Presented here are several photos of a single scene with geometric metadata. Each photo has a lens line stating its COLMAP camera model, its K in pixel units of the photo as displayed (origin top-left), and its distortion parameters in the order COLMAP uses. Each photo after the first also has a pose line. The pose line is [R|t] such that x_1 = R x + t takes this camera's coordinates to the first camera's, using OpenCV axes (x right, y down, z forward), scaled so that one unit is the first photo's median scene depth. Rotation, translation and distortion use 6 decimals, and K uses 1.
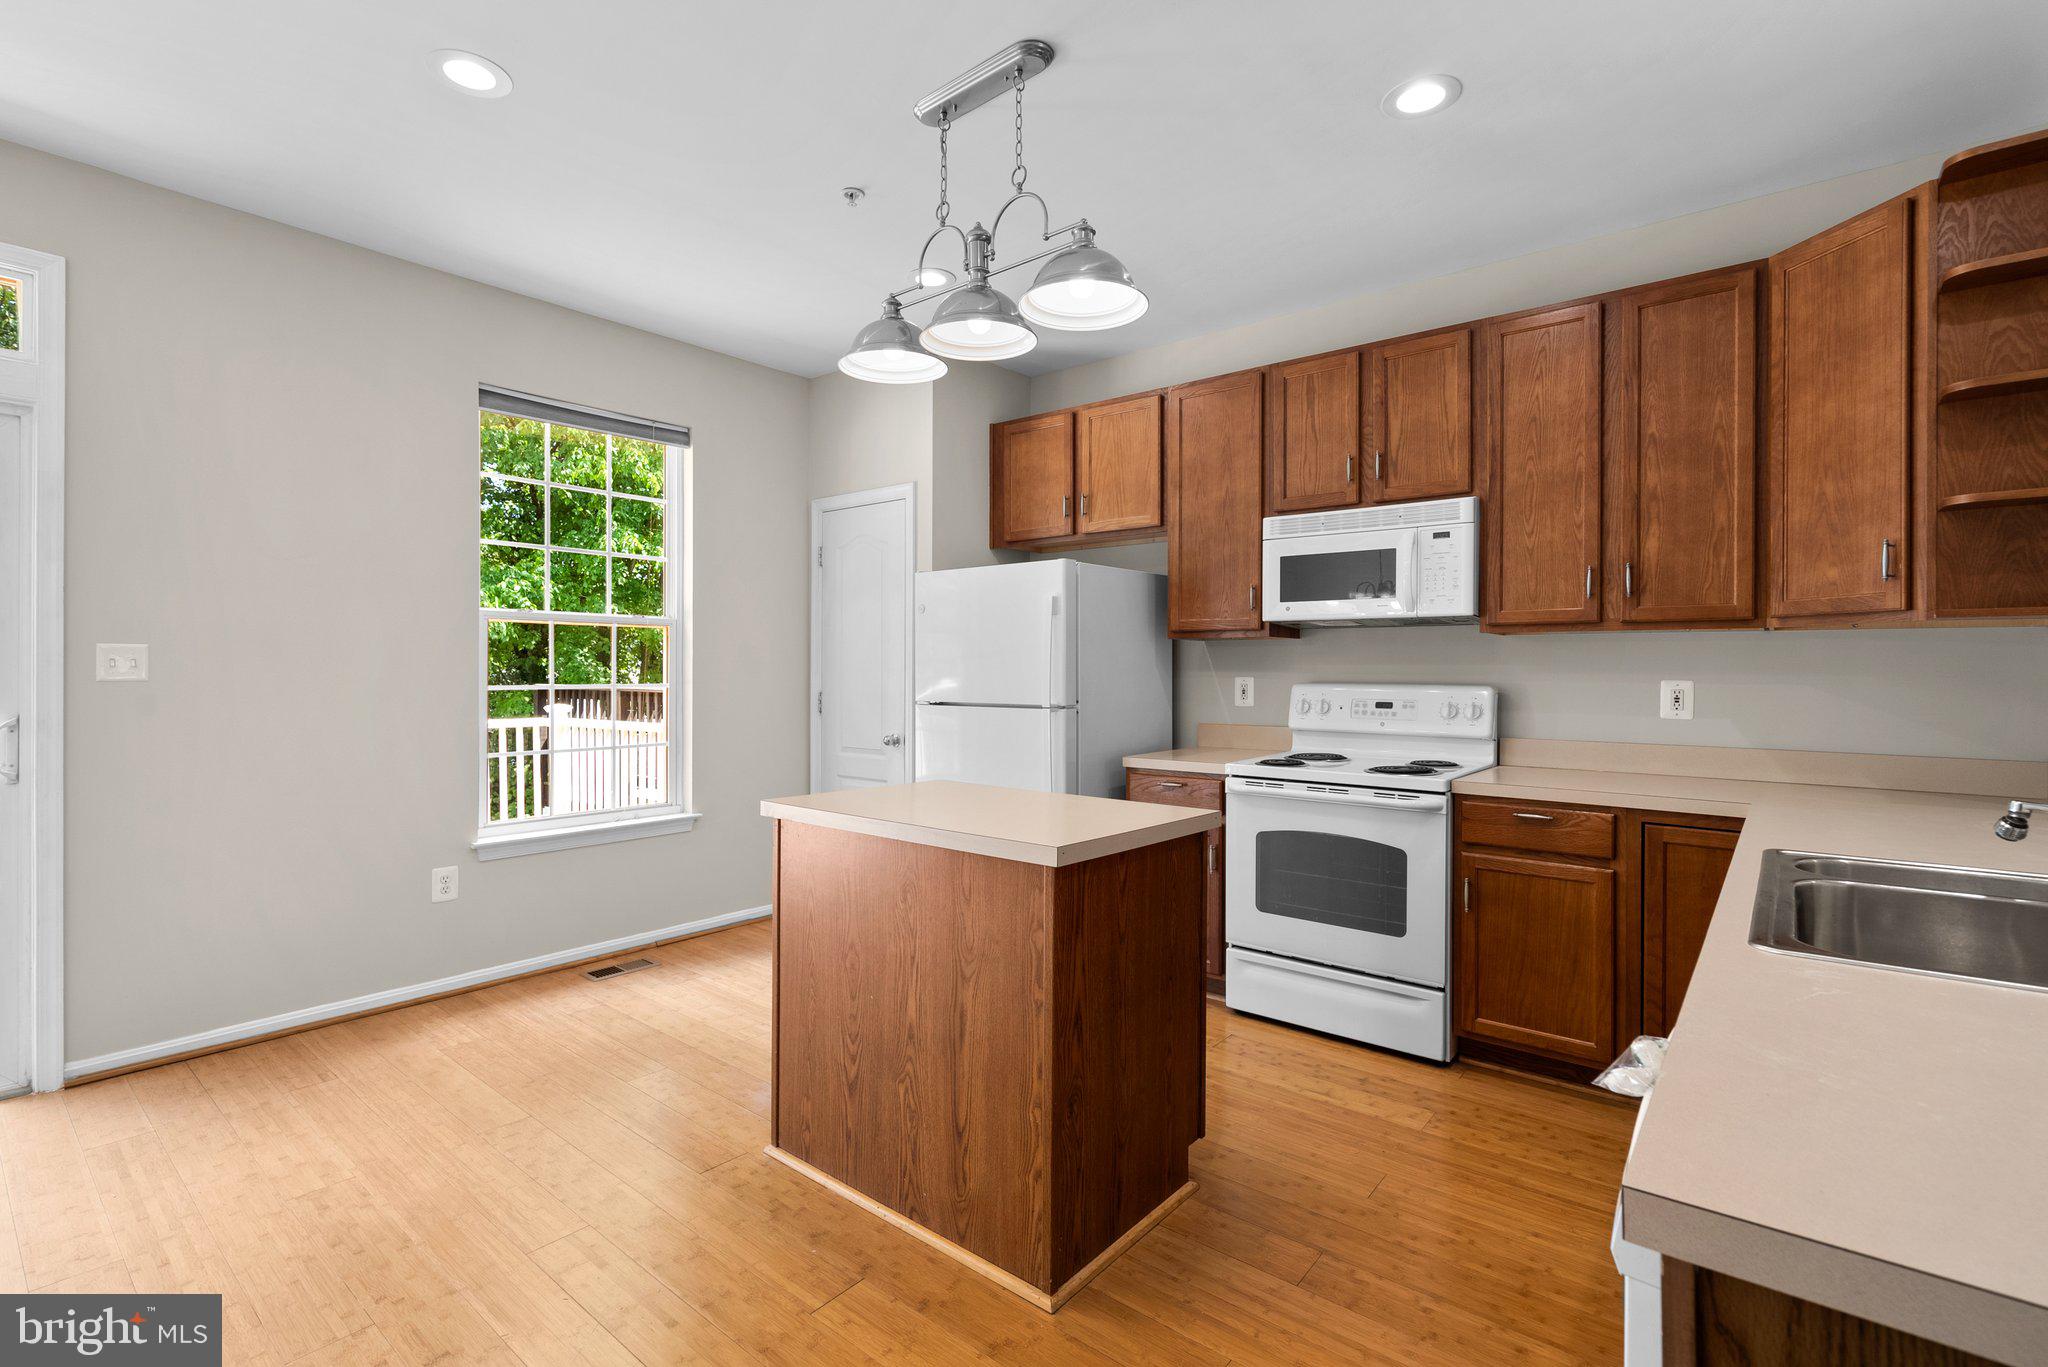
lens RADIAL K [[939.1, 0, 1023.4], [0, 939.1, 673.8], [0, 0, 1]] dist [-0.003230, 0.001113]
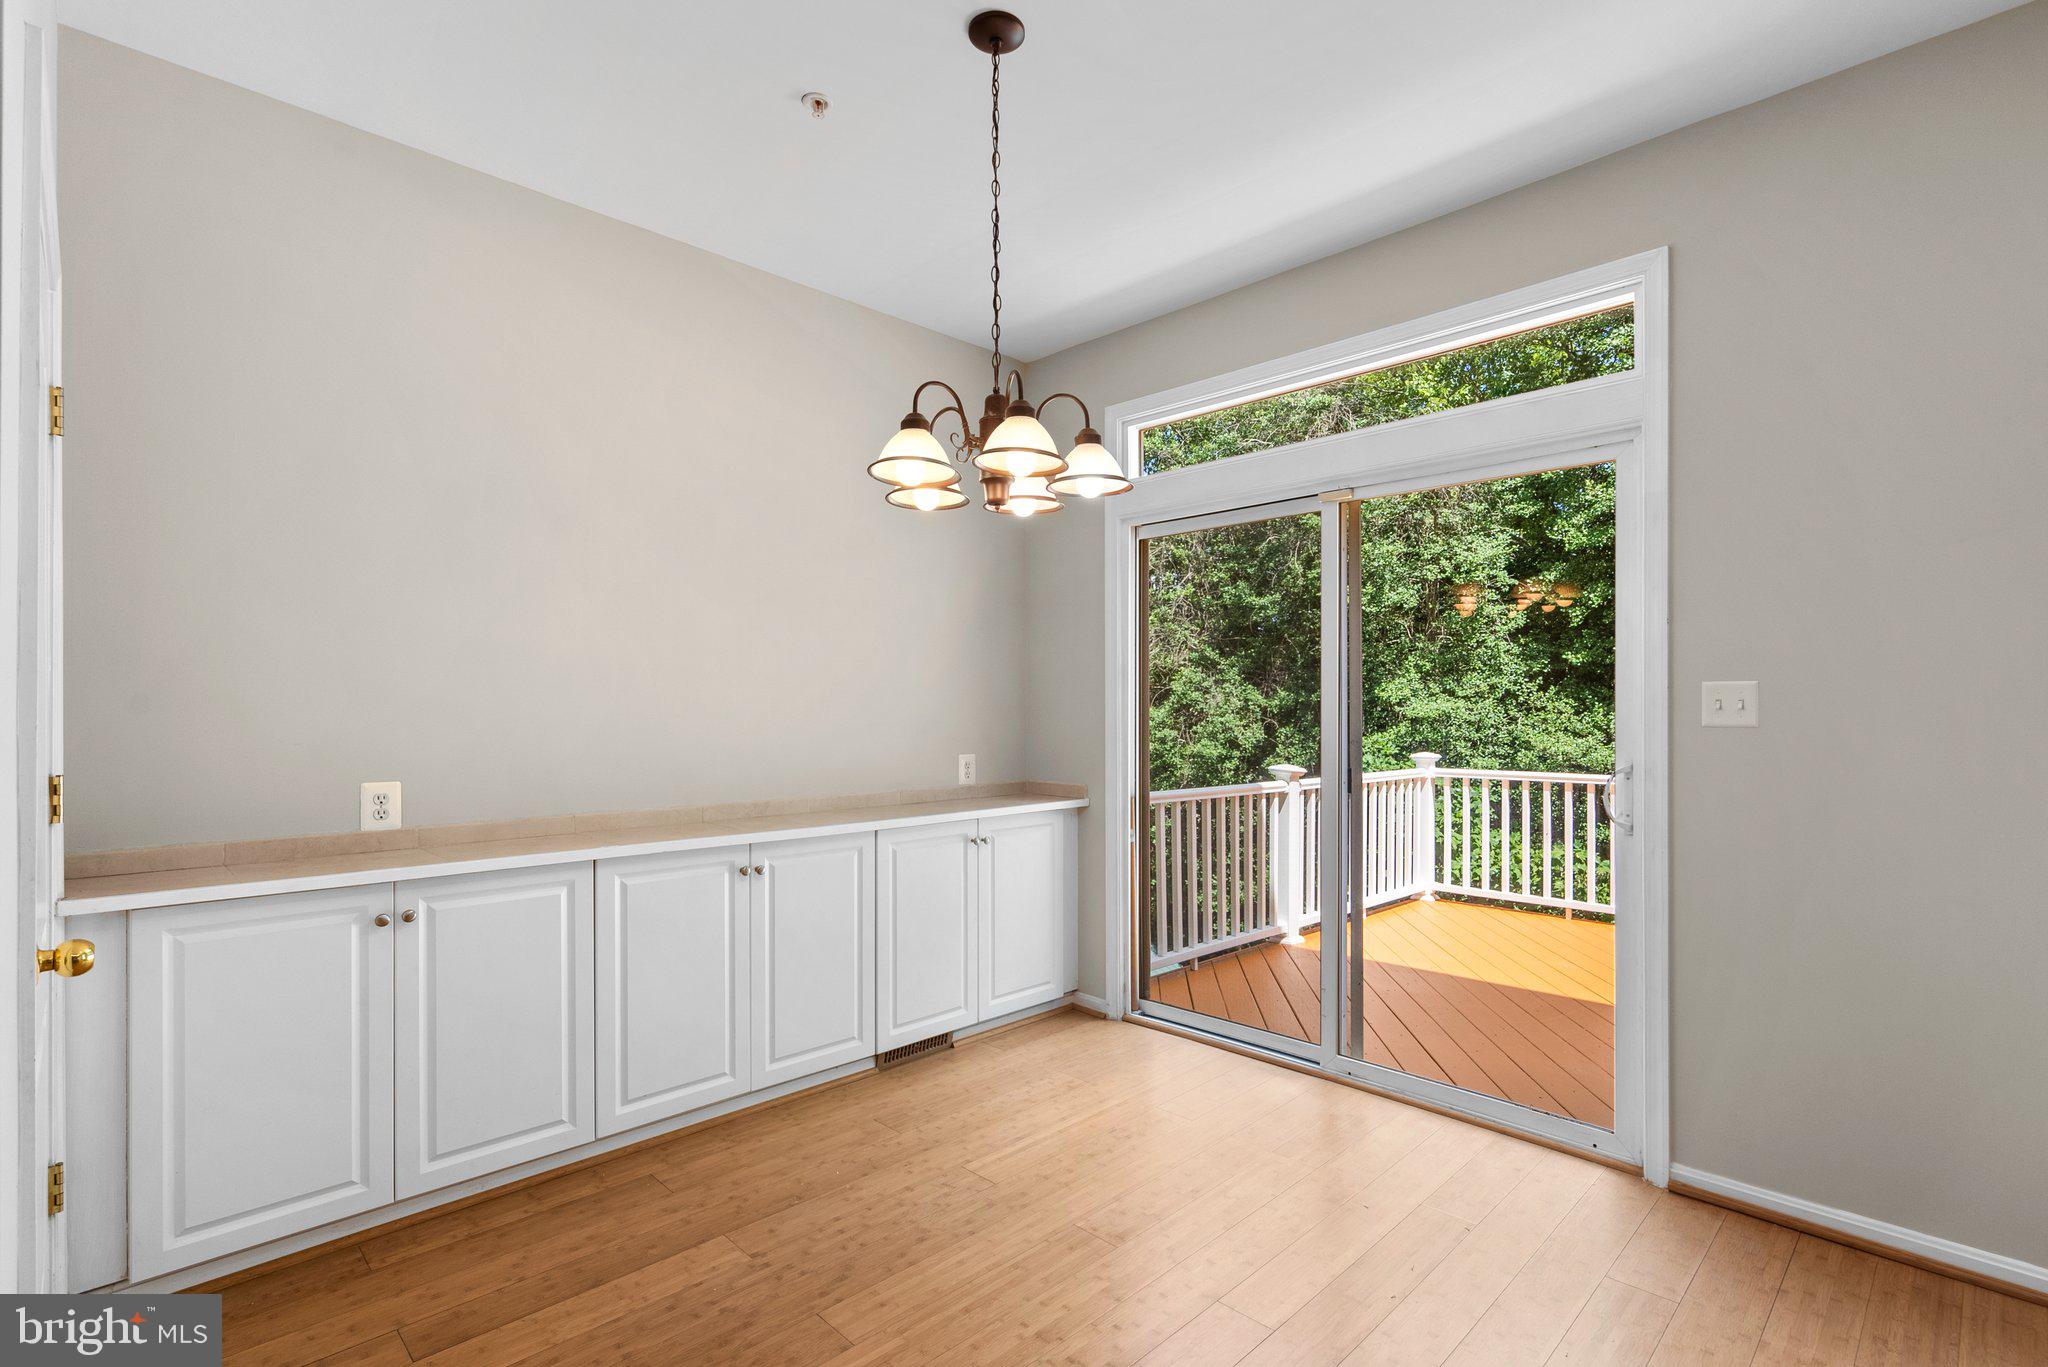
lens RADIAL K [[954.7, 0, 1025.5], [0, 954.7, 707.2], [0, 0, 1]] dist [-0.005385, 0.000882]
pose [[-0.104499, -0.005242, -0.994511, -0.064794], [-0.004386, 0.999979, -0.004810, -0.002849], [0.994515, 0.003860, -0.104520, 0.441816]]
